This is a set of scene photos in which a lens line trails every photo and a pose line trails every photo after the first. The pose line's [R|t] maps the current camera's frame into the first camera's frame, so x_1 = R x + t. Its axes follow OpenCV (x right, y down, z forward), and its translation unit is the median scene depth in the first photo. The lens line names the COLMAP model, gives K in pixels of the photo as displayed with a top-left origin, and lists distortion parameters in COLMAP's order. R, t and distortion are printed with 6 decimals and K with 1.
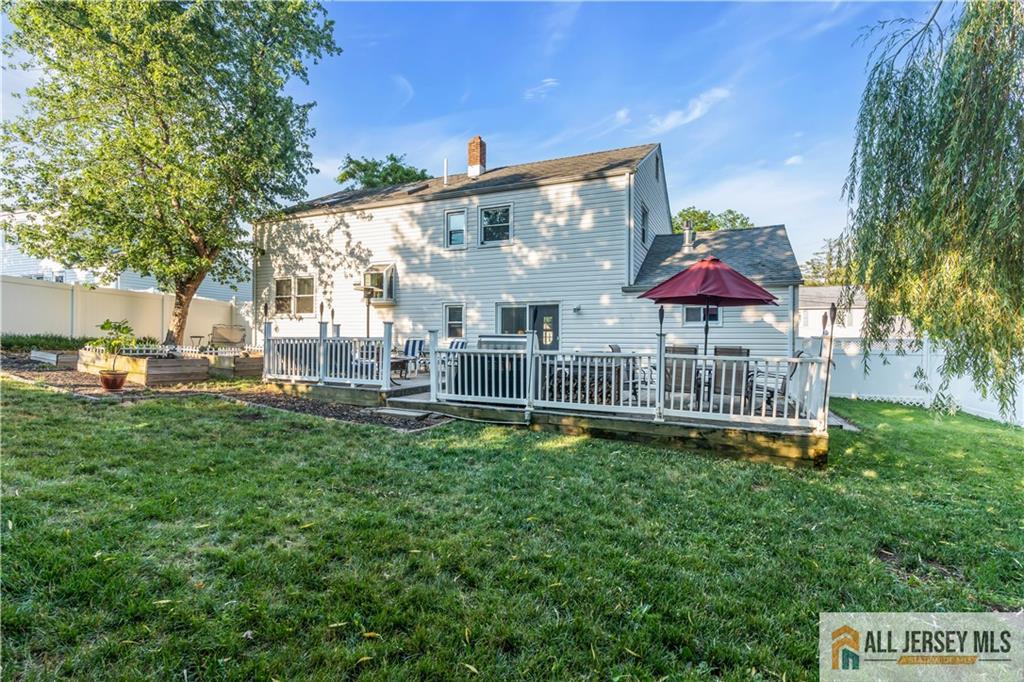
lens RADIAL K [[513.6, 0, 515.2], [0, 513.6, 340.4], [0, 0, 1]] dist [-0.013088, 0.001198]
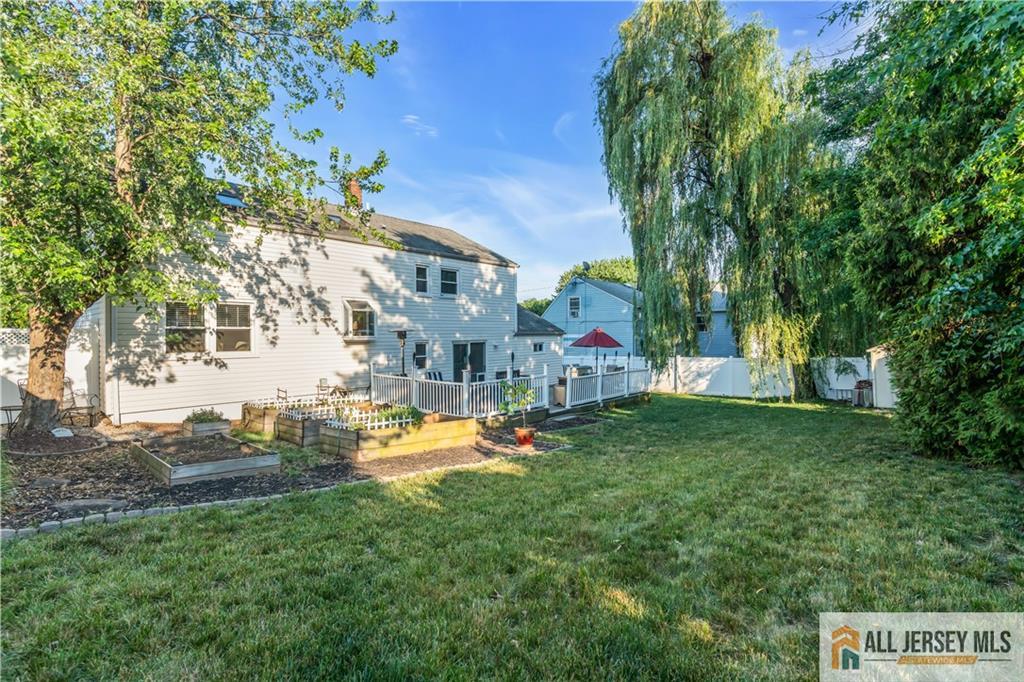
lens RADIAL K [[464.2, 0, 516.7], [0, 464.2, 336.8], [0, 0, 1]] dist [0.003351, -0.001337]
pose [[0.270784, -0.012299, 0.962562, -1.195138], [0.014446, 0.999858, 0.008711, -0.094684], [-0.962532, 0.011547, 0.270923, 0.530045]]
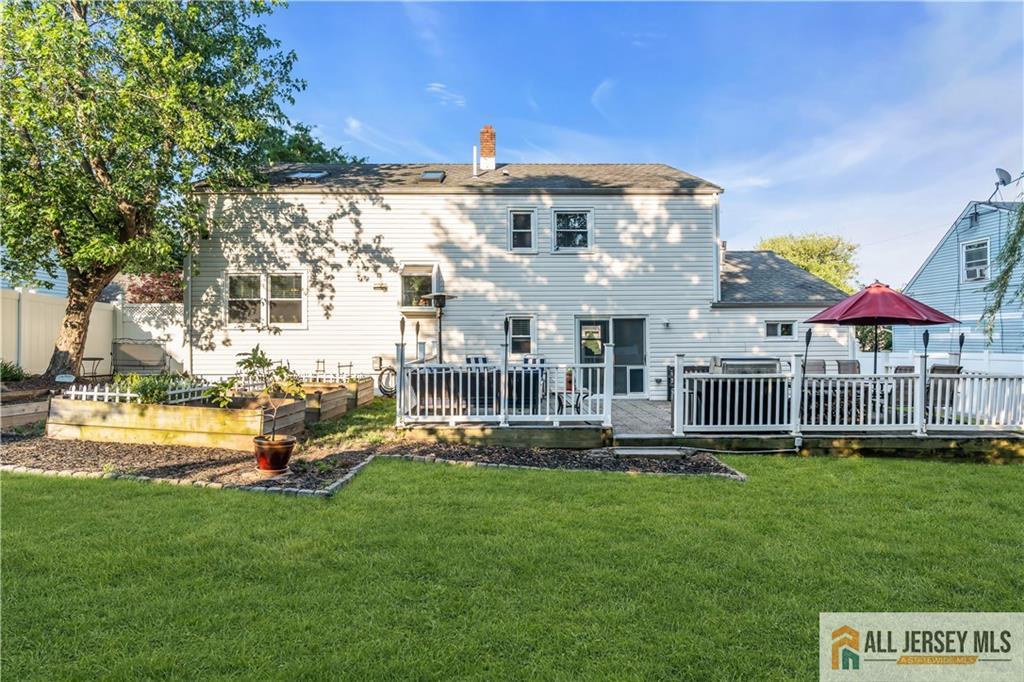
lens RADIAL K [[513.6, 0, 512.6], [0, 513.6, 332.5], [0, 0, 1]] dist [-0.013088, 0.001198]
pose [[0.893929, -0.006698, 0.448158, -0.564767], [0.012406, 0.999875, -0.009803, -0.035860], [-0.448036, 0.014323, 0.893901, 0.241780]]
